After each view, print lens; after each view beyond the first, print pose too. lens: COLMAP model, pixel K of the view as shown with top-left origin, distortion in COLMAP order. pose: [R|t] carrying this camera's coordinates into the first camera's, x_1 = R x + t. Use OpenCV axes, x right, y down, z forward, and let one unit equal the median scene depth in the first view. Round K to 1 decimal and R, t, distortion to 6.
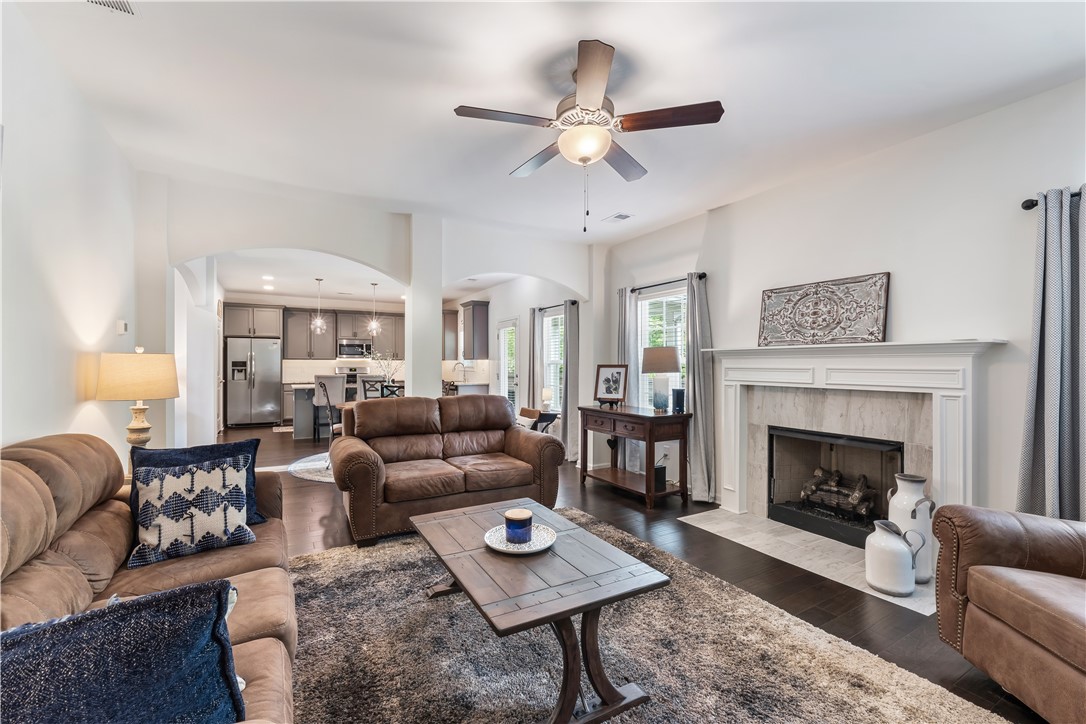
lens RADIAL K [[455.1, 0, 526.1], [0, 455.1, 364.0], [0, 0, 1]] dist [-0.001950, -0.000037]
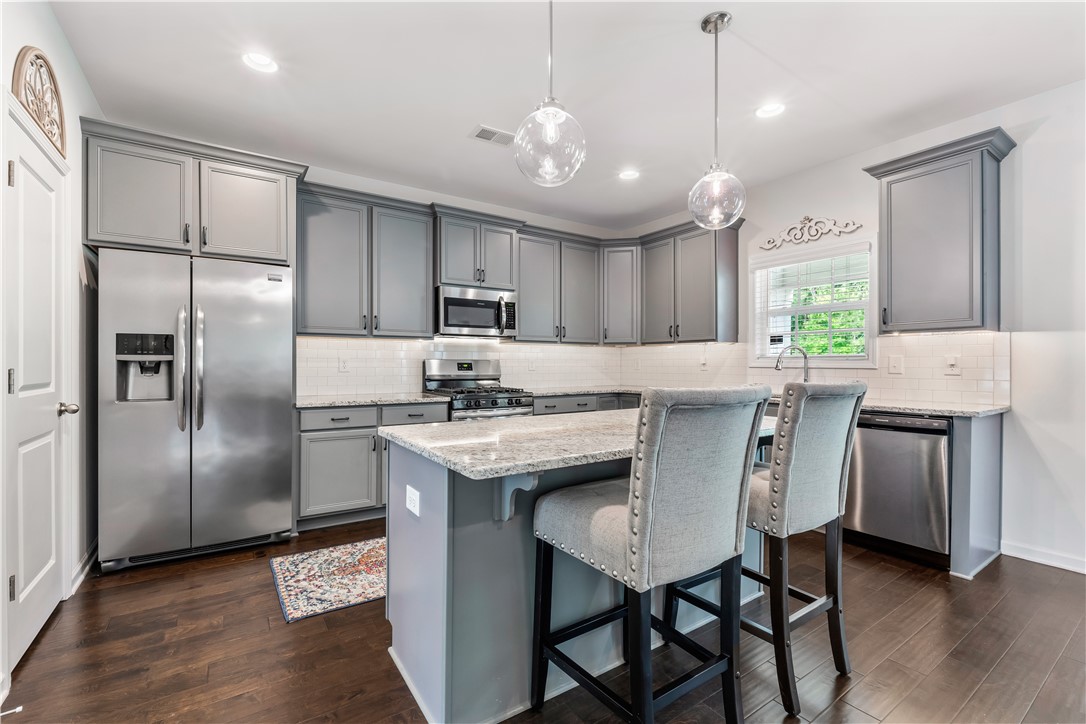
lens RADIAL K [[466.5, 0, 543.0], [0, 466.5, 362.0], [0, 0, 1]] dist [0.001160, 0.000240]
pose [[0.994957, -0.000393, 0.100304, -0.784725], [0.000957, 0.999984, -0.005573, 0.025012], [-0.100300, 0.005641, 0.994941, 1.298631]]
